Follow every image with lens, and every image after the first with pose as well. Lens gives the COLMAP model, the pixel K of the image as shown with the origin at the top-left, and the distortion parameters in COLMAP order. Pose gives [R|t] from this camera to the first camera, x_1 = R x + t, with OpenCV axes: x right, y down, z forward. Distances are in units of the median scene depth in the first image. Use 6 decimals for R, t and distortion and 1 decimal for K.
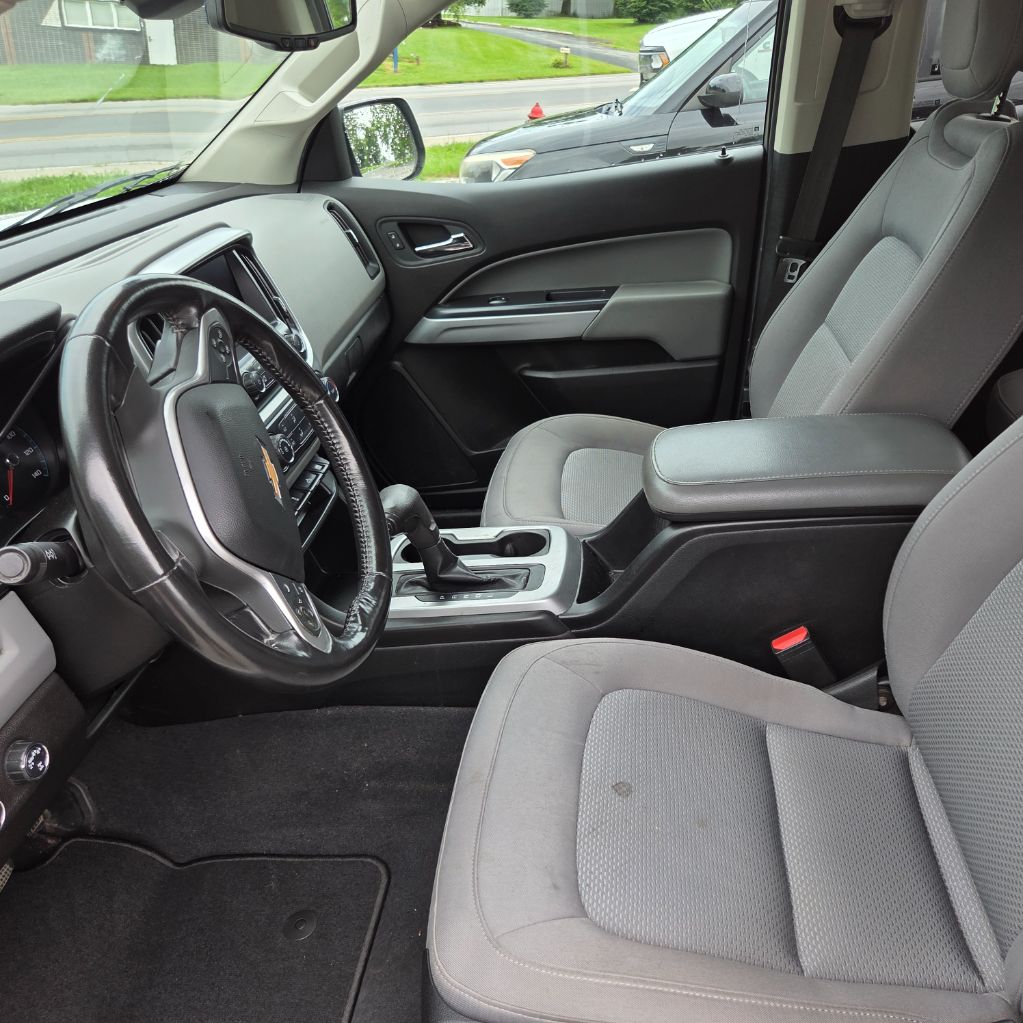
lens RADIAL K [[897.5, 0, 511.5], [0, 897.5, 511.5], [0, 0, 1]] dist [0.104213, -0.083584]
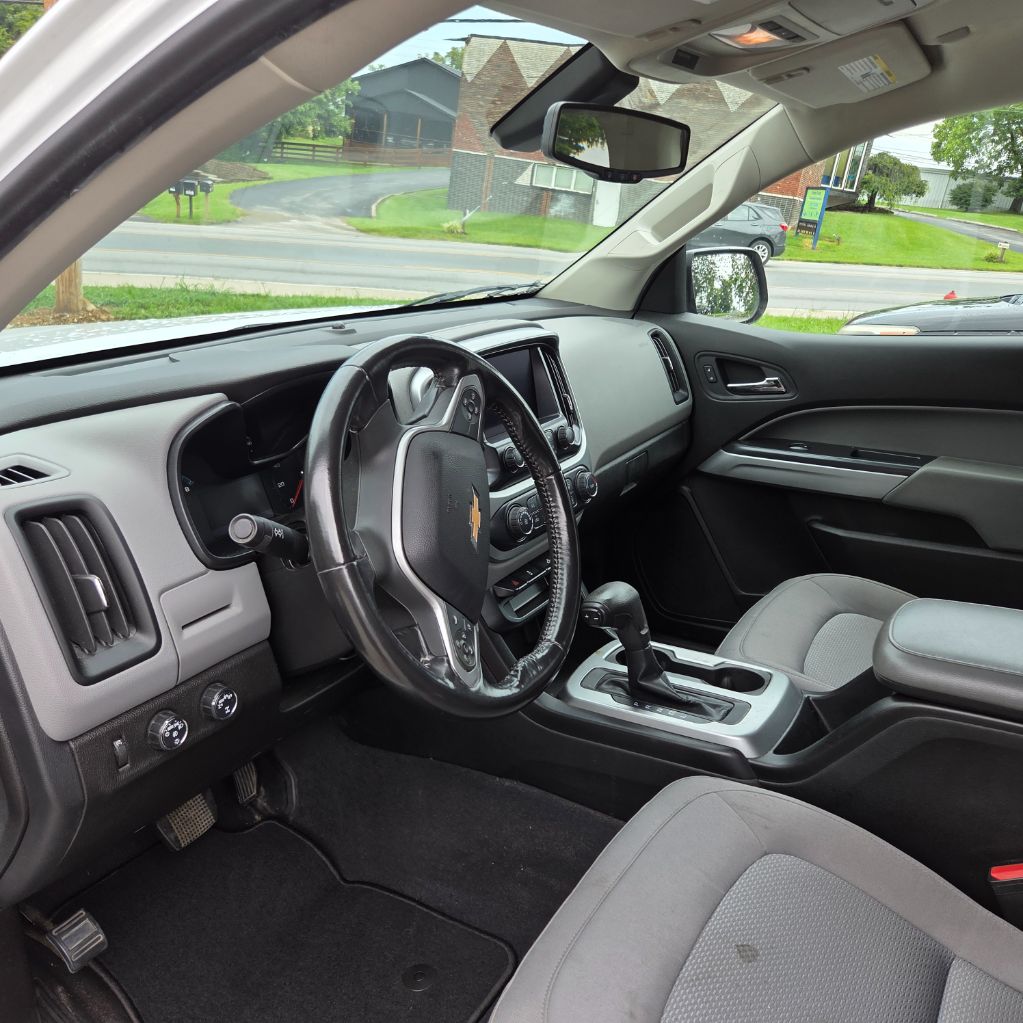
lens RADIAL K [[897.5, 0, 511.5], [0, 897.5, 511.5], [0, 0, 1]] dist [0.104213, -0.083584]
pose [[0.907578, 0.217724, -0.359025, 0.105571], [-0.270625, 0.957083, -0.103705, 0.031959], [0.321037, 0.191281, 0.927549, -0.008252]]
